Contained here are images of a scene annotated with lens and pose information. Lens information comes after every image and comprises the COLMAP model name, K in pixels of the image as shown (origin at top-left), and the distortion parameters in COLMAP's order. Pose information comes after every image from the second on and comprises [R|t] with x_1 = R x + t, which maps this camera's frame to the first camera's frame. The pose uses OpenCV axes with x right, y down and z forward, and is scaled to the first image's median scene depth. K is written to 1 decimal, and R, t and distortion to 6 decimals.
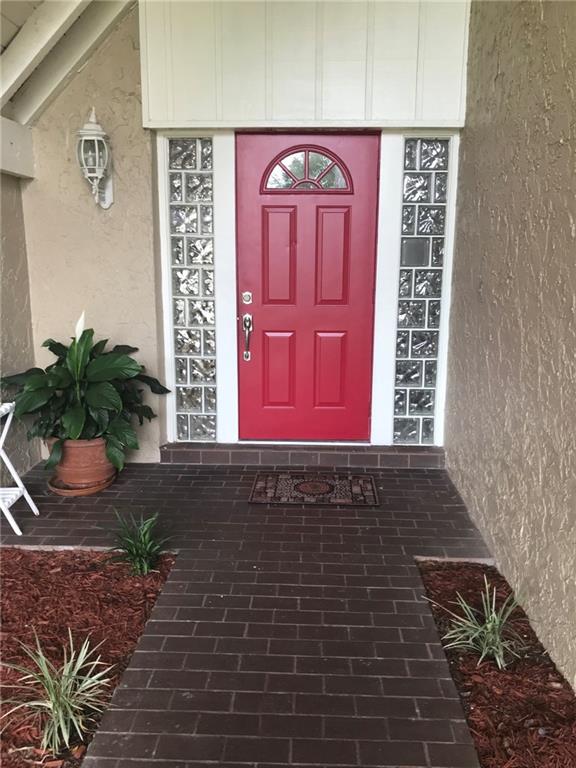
lens RADIAL K [[612.8, 0, 286.9], [0, 612.8, 367.0], [0, 0, 1]] dist [0.059299, -0.002118]
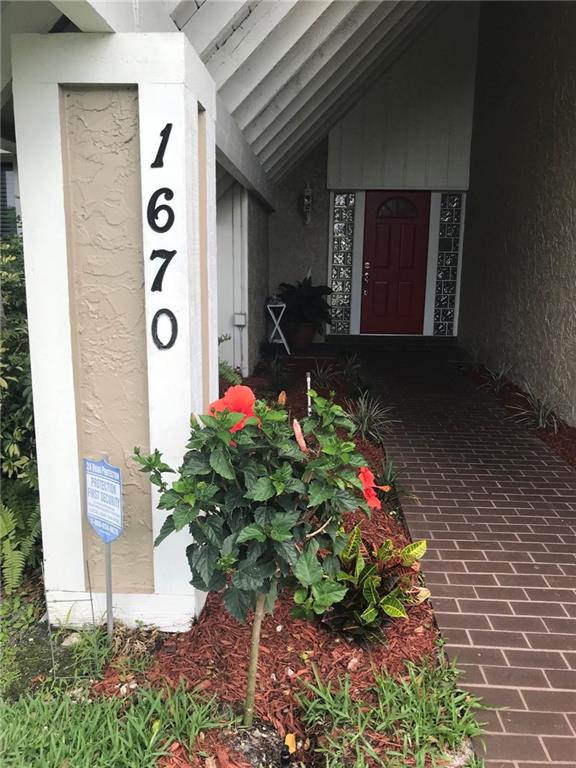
lens RADIAL K [[635.9, 0, 288.0], [0, 635.9, 384.0], [0, 0, 1]] dist [0.036335, -0.010349]
pose [[0.999687, 0.014502, -0.020397, -0.297545], [-0.014363, 0.999873, 0.006914, 0.298892], [0.020495, -0.006619, 0.999768, -1.278698]]
